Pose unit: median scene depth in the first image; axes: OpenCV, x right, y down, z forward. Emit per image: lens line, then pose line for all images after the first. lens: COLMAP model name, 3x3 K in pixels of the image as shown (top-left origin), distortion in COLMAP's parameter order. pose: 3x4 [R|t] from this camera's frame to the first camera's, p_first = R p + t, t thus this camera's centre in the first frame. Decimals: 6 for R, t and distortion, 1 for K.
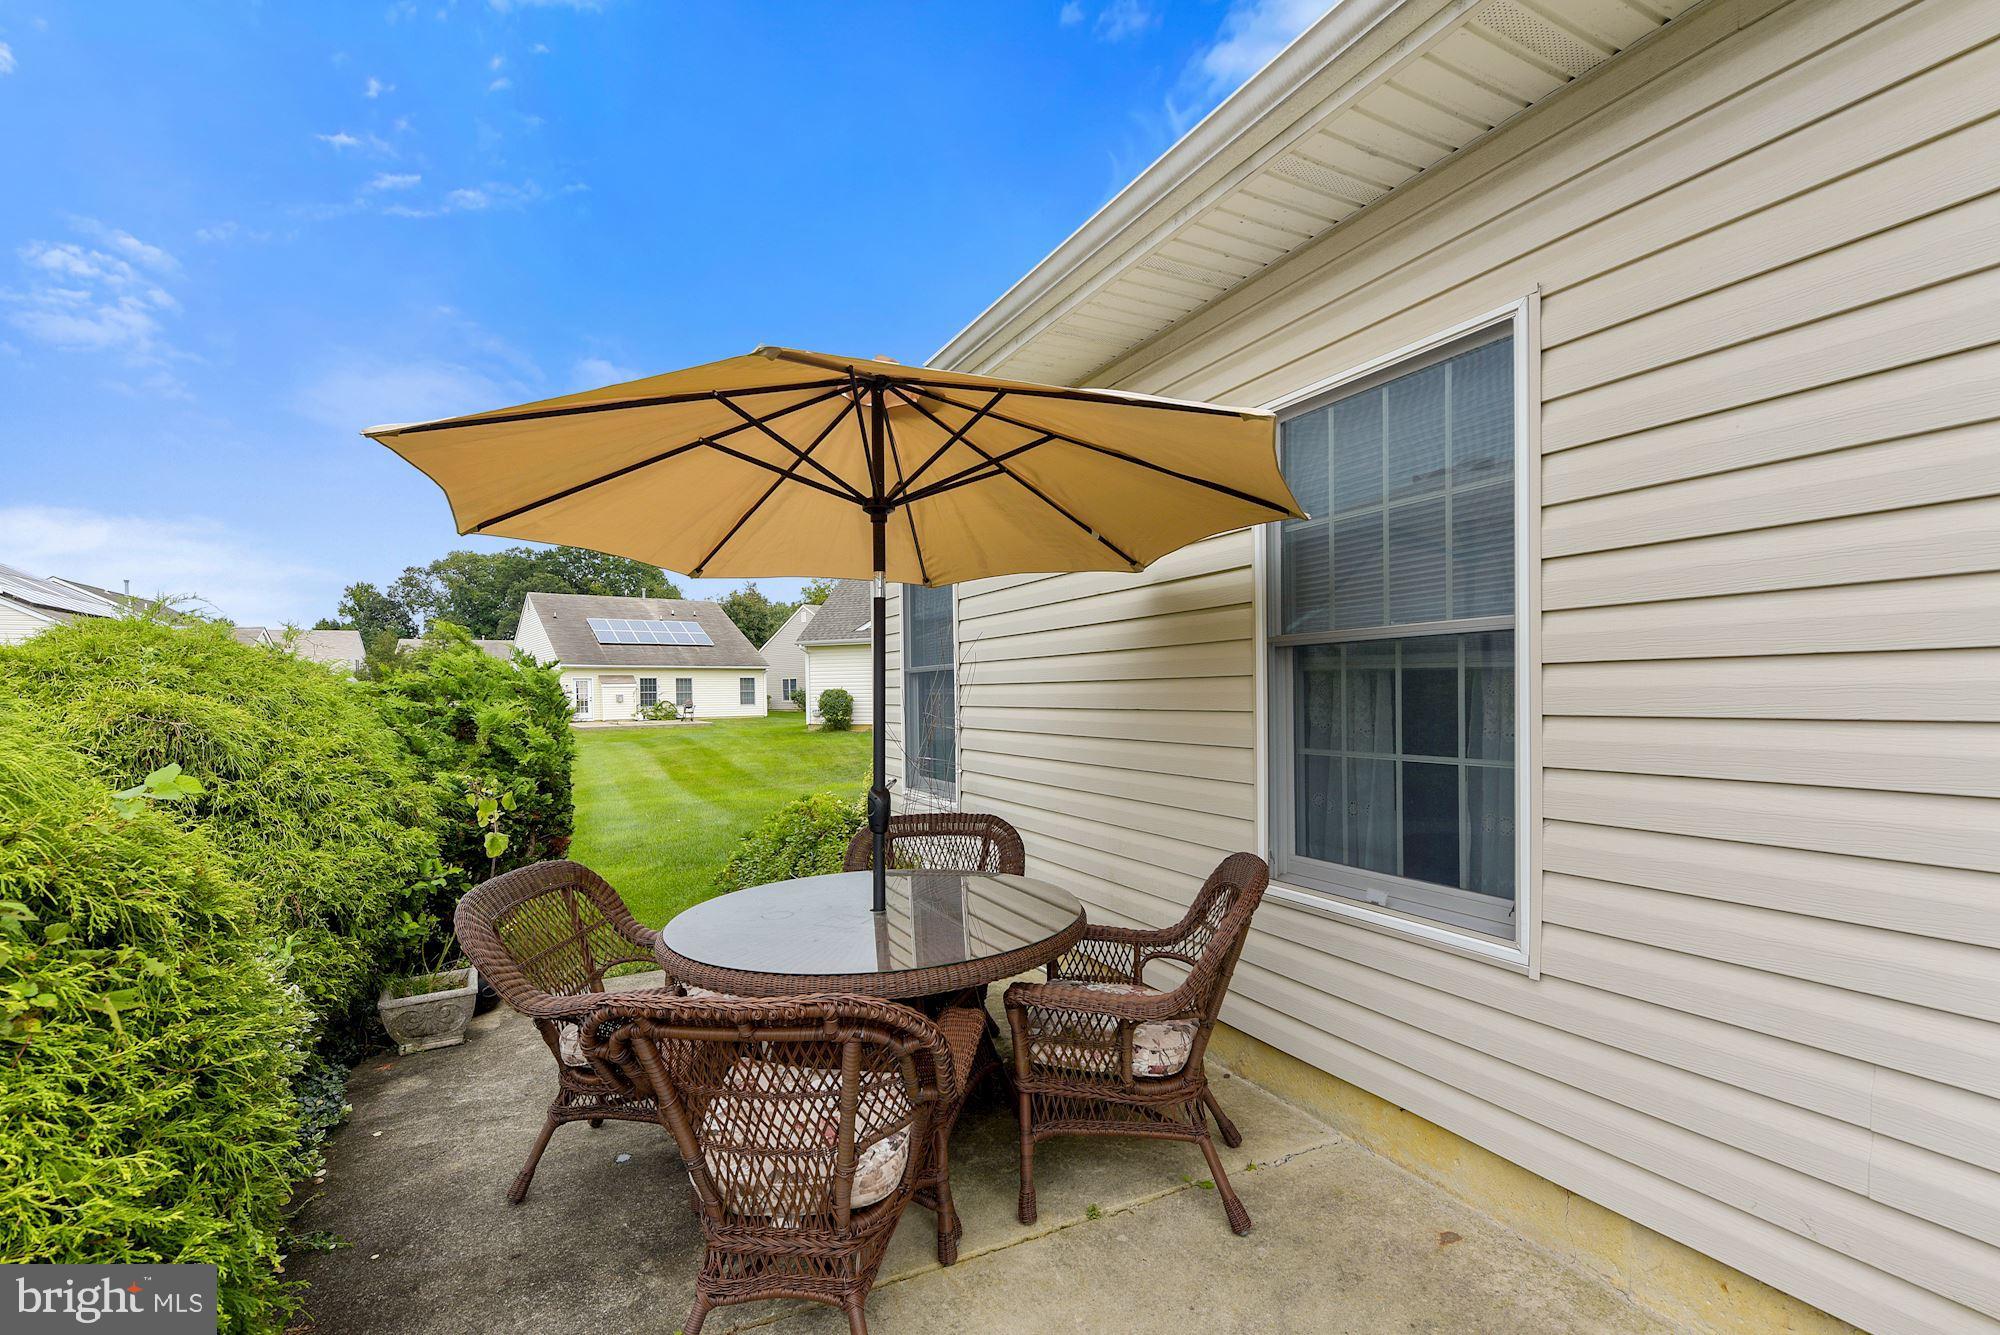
lens RADIAL K [[878.5, 0, 1000.6], [0, 878.5, 697.7], [0, 0, 1]] dist [-0.000059, 0.000125]
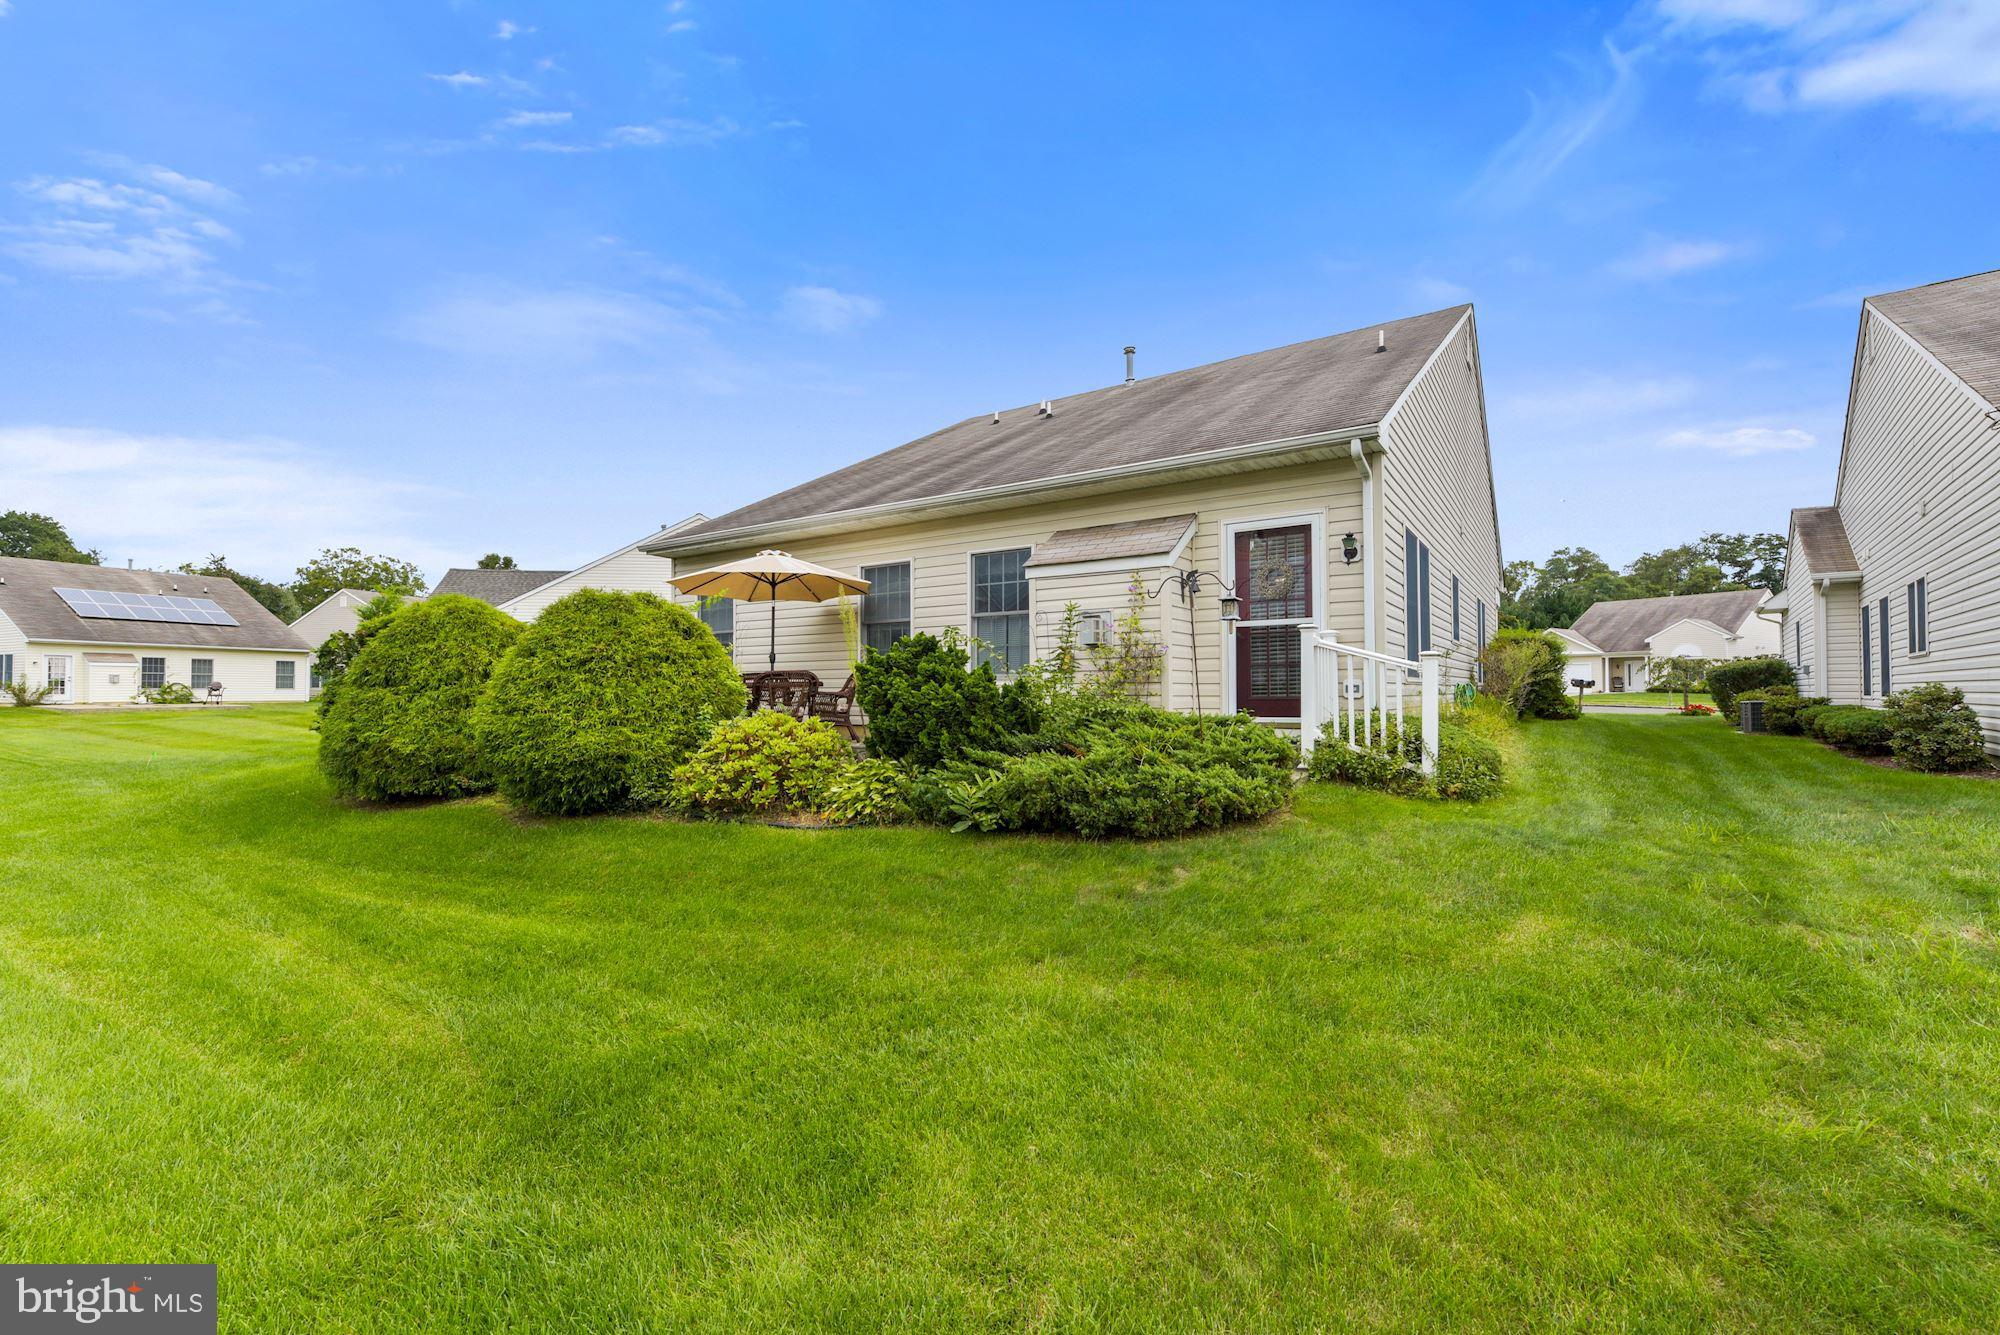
lens RADIAL K [[878.5, 0, 1000.6], [0, 878.5, 697.7], [0, 0, 1]] dist [-0.000059, 0.000125]
pose [[0.865332, 0.009821, 0.501103, -0.096497], [-0.004204, 0.999915, -0.012337, 0.027163], [-0.501181, 0.008569, 0.865300, -0.234331]]
